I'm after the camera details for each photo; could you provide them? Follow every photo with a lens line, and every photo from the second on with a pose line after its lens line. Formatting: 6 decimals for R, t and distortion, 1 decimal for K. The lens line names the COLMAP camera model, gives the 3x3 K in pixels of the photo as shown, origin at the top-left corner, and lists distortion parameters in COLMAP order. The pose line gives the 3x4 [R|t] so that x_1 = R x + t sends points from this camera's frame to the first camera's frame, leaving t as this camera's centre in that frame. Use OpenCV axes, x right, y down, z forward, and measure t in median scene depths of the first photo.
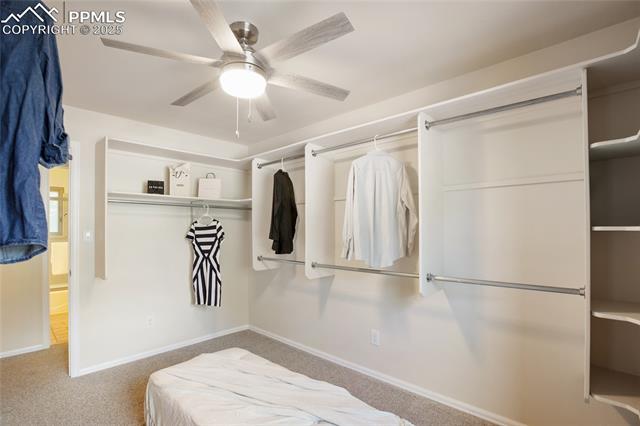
lens RADIAL K [[302.1, 0, 319.1], [0, 302.1, 230.5], [0, 0, 1]] dist [-0.000244, 0.000110]
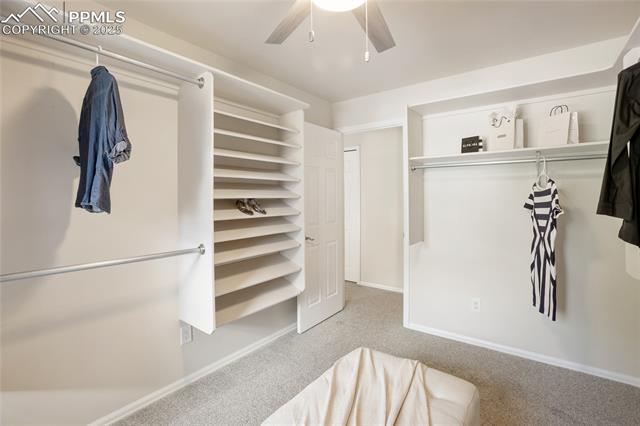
lens RADIAL K [[311.9, 0, 317.4], [0, 311.9, 208.0], [0, 0, 1]] dist [0.001768, 0.000851]
pose [[0.108052, 0.033111, -0.993594, 0.246636], [0.000557, 0.999443, 0.033366, 0.000940], [0.994145, -0.004159, 0.107974, 0.453256]]
